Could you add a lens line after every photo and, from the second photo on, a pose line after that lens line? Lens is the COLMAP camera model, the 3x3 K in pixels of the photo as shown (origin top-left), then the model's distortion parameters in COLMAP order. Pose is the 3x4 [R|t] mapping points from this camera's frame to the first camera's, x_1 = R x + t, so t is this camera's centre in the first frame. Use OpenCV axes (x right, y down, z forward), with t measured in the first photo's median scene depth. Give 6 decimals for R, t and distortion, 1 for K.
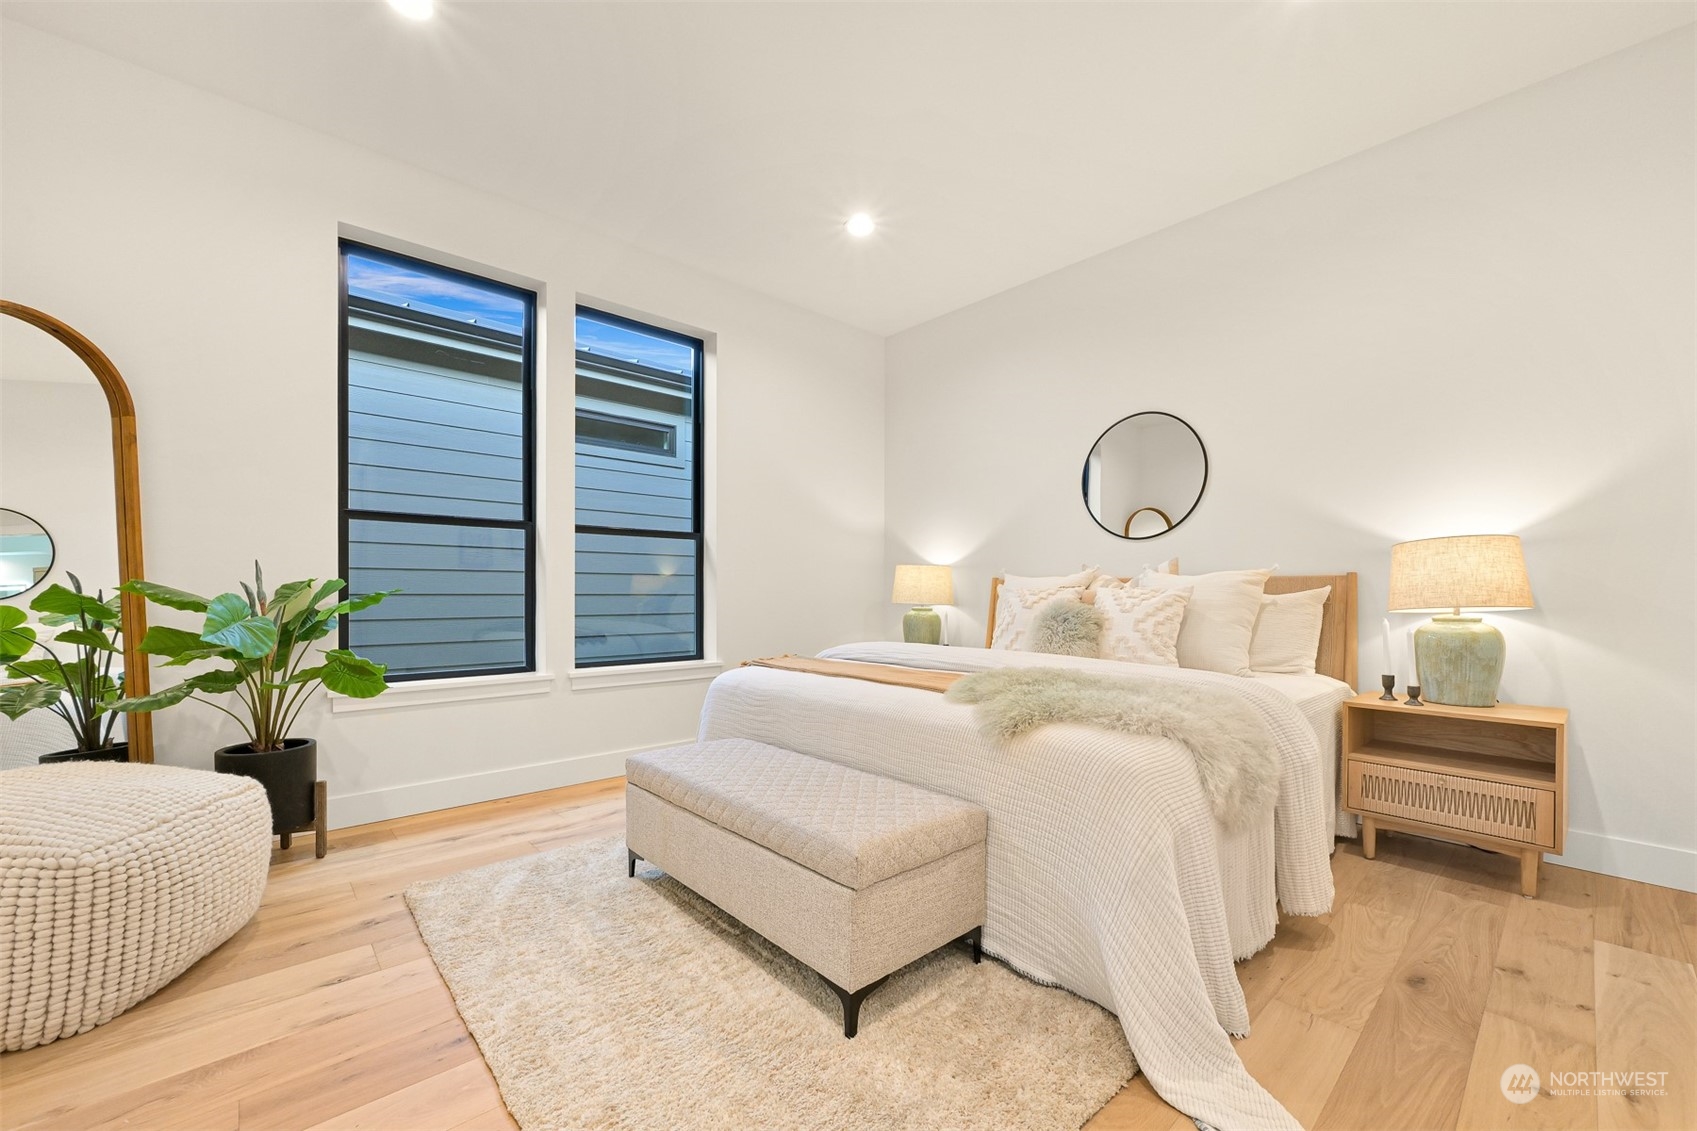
lens RADIAL K [[665.1, 0, 877.6], [0, 665.1, 588.3], [0, 0, 1]] dist [-0.004243, 0.000923]
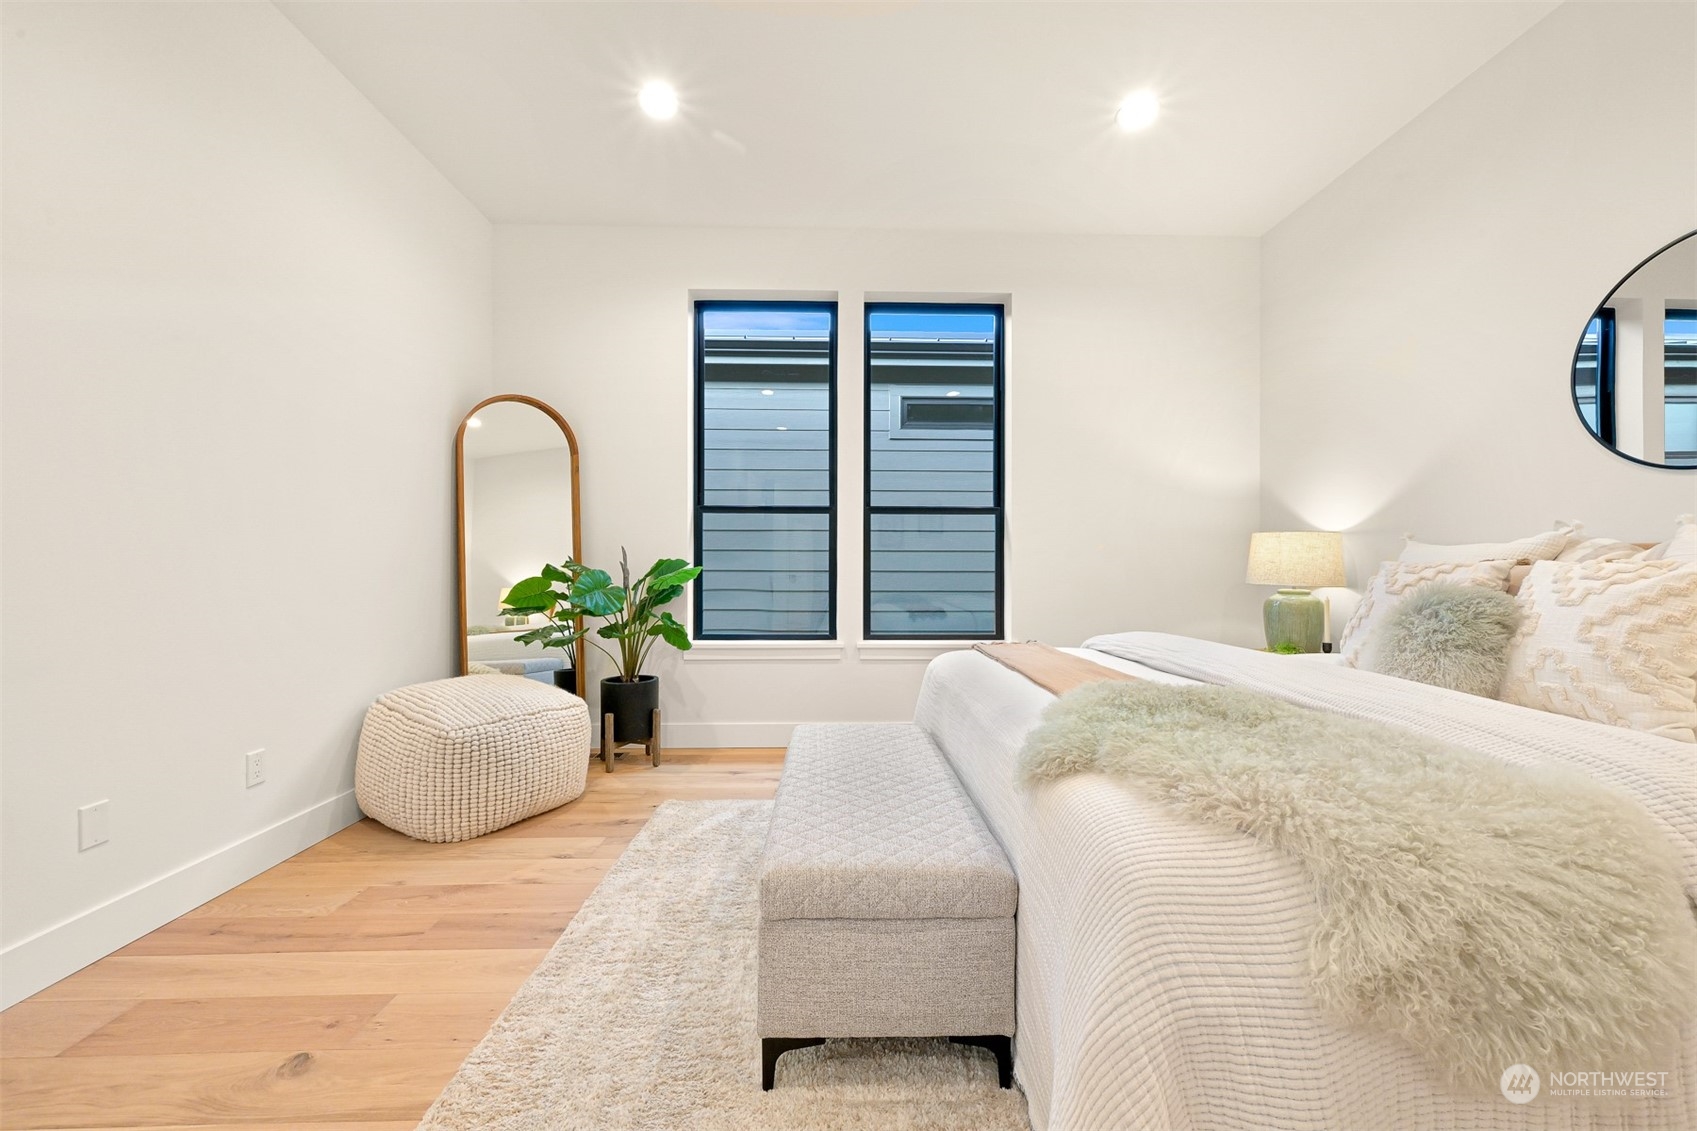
lens RADIAL K [[665.1, 0, 851.0], [0, 665.1, 573.0], [0, 0, 1]] dist [-0.004243, 0.000923]
pose [[0.755443, 0.003864, -0.655203, 0.278715], [0.001760, 0.999967, 0.007927, 0.004458], [0.655212, -0.007141, 0.755411, 0.203836]]
